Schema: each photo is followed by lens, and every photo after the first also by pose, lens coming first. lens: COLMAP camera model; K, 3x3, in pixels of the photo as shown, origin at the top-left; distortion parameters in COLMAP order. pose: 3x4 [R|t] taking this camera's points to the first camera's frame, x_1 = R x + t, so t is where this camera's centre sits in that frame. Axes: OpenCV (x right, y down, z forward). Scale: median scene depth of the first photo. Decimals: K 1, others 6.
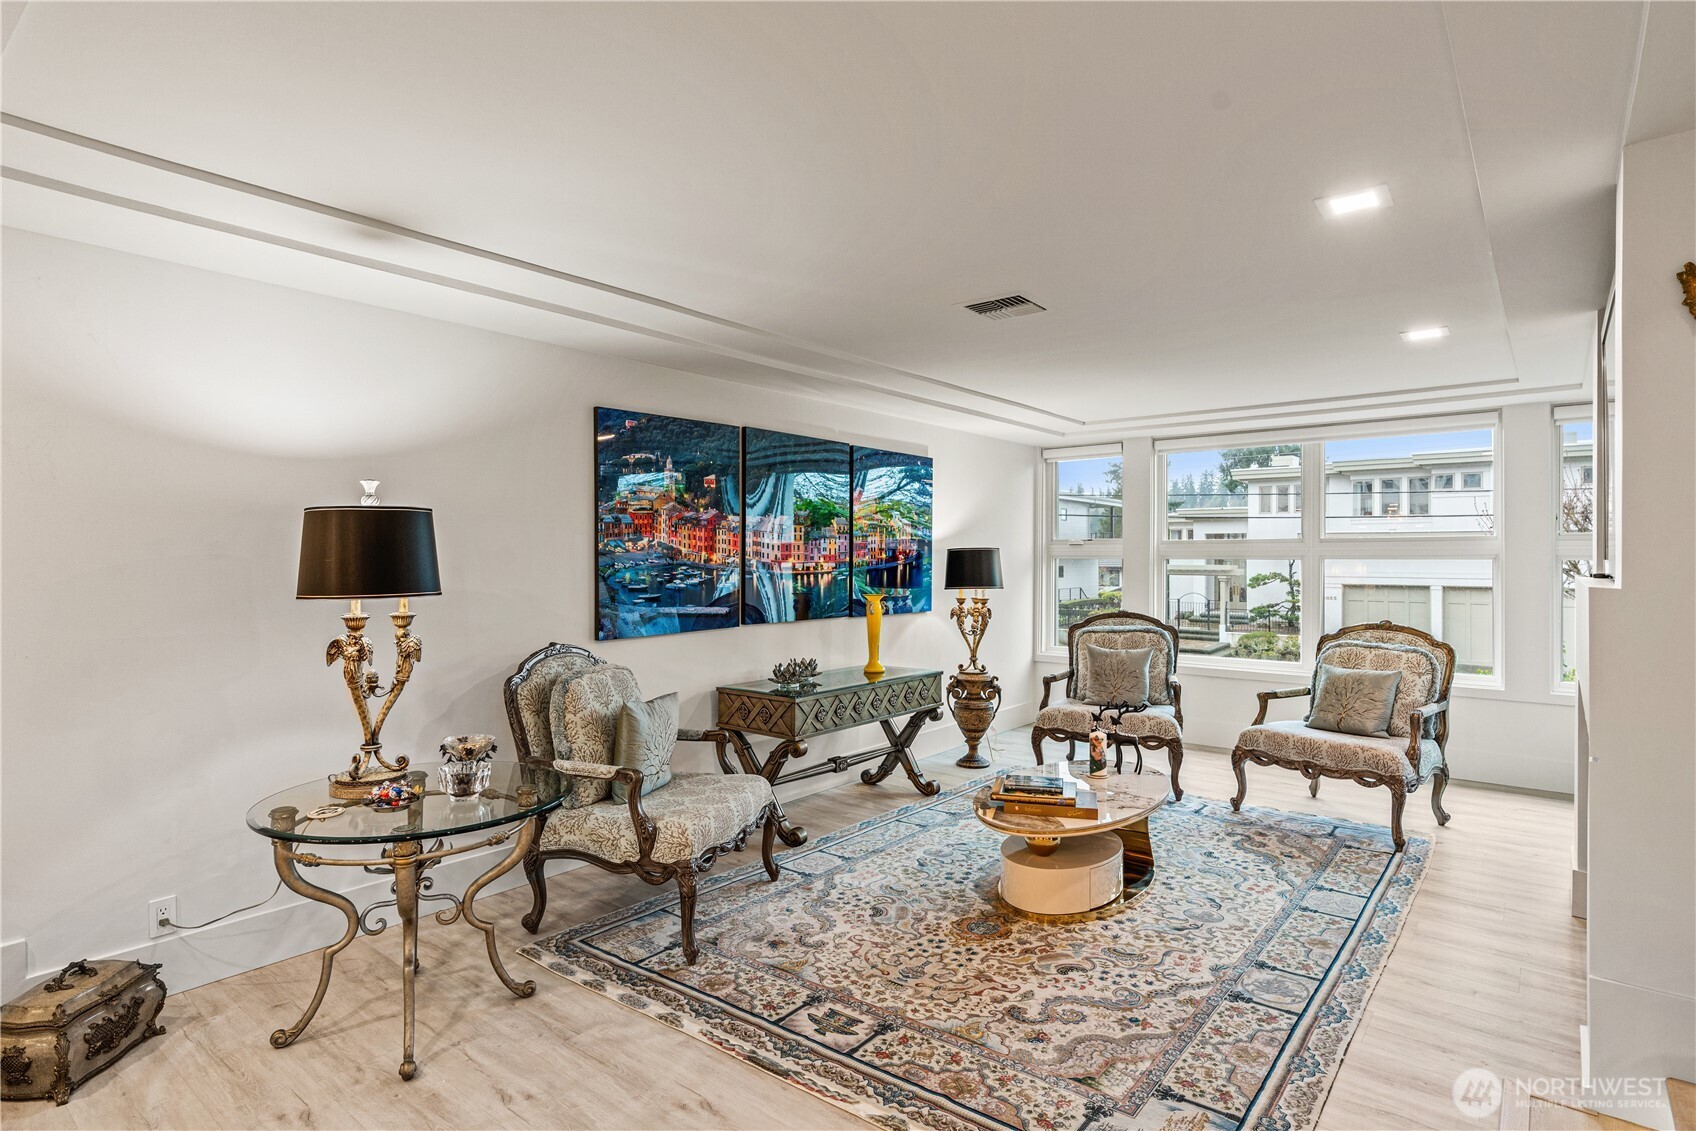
lens RADIAL K [[882.7, 0, 811.4], [0, 882.7, 566.1], [0, 0, 1]] dist [-0.002192, -0.000817]
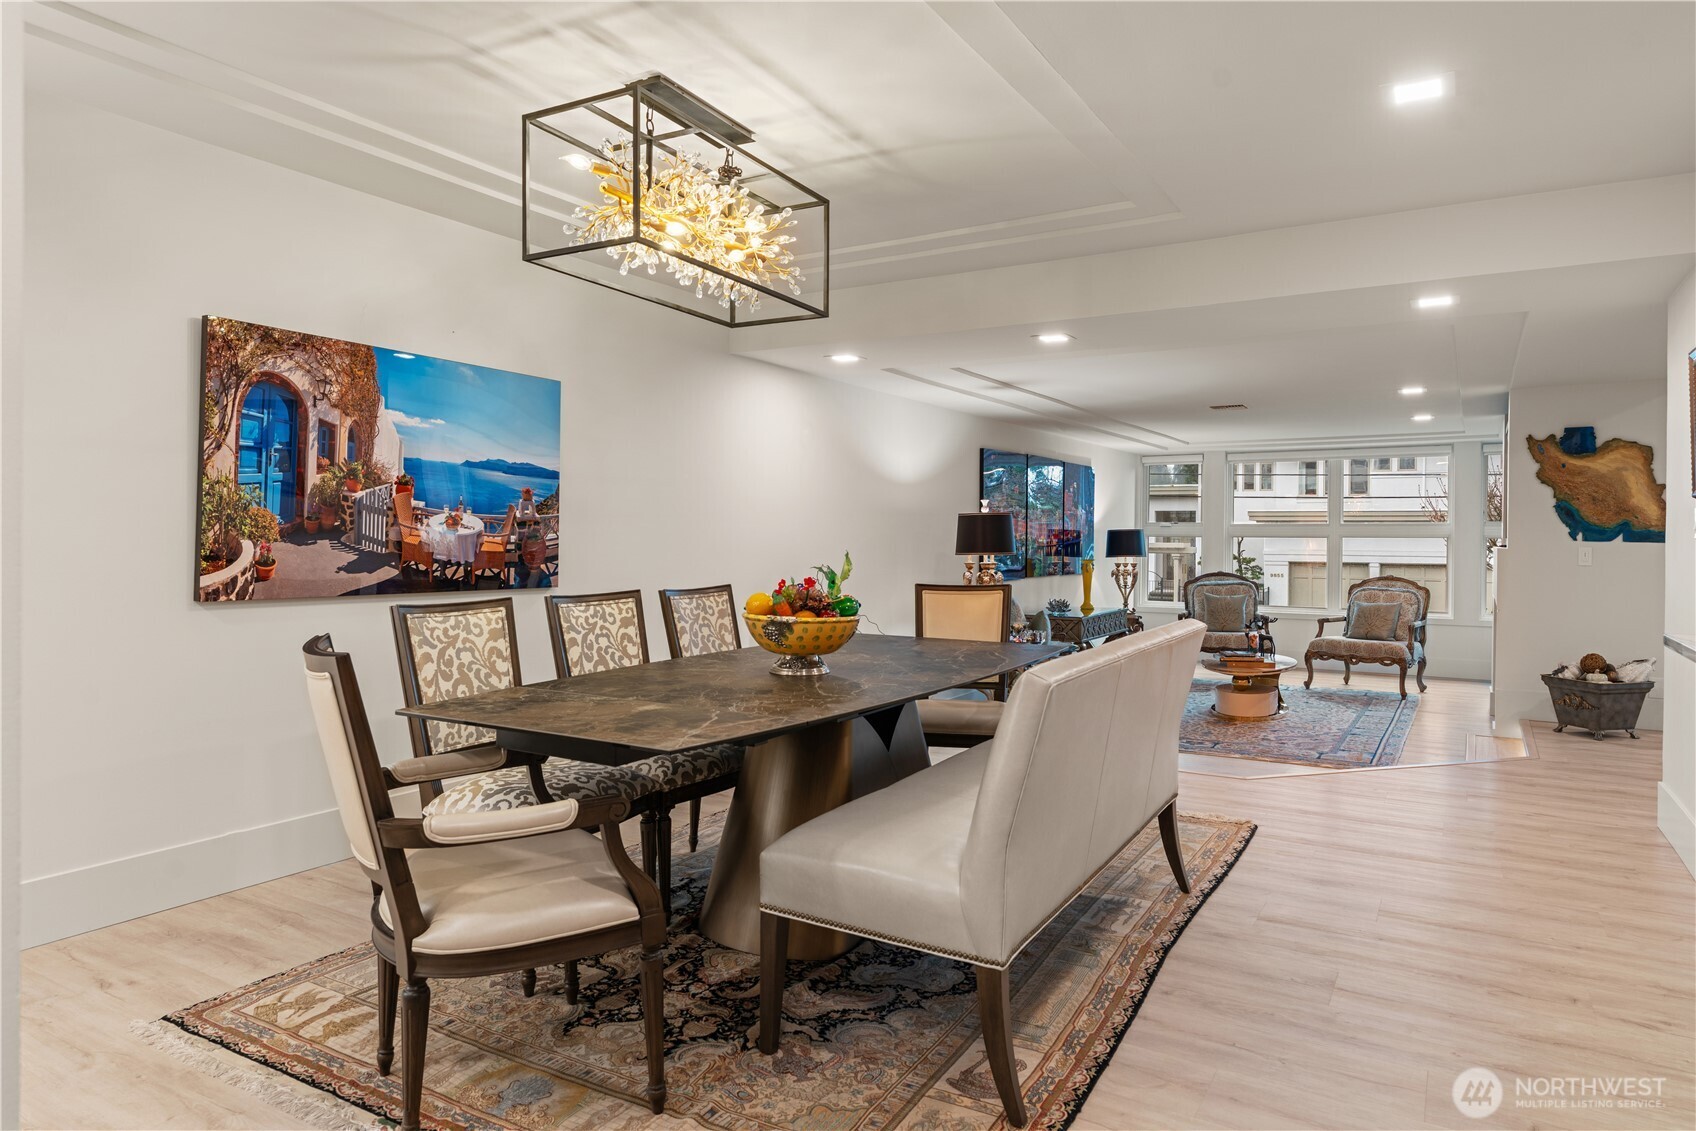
lens RADIAL K [[1033.2, 0, 847.4], [0, 1033.2, 553.9], [0, 0, 1]] dist [0.028976, 0.000069]
pose [[0.987689, 0.000473, 0.156433, -0.675514], [-0.002067, 0.999948, 0.010024, 0.005131], [-0.156420, -0.010224, 0.987638, -0.789612]]
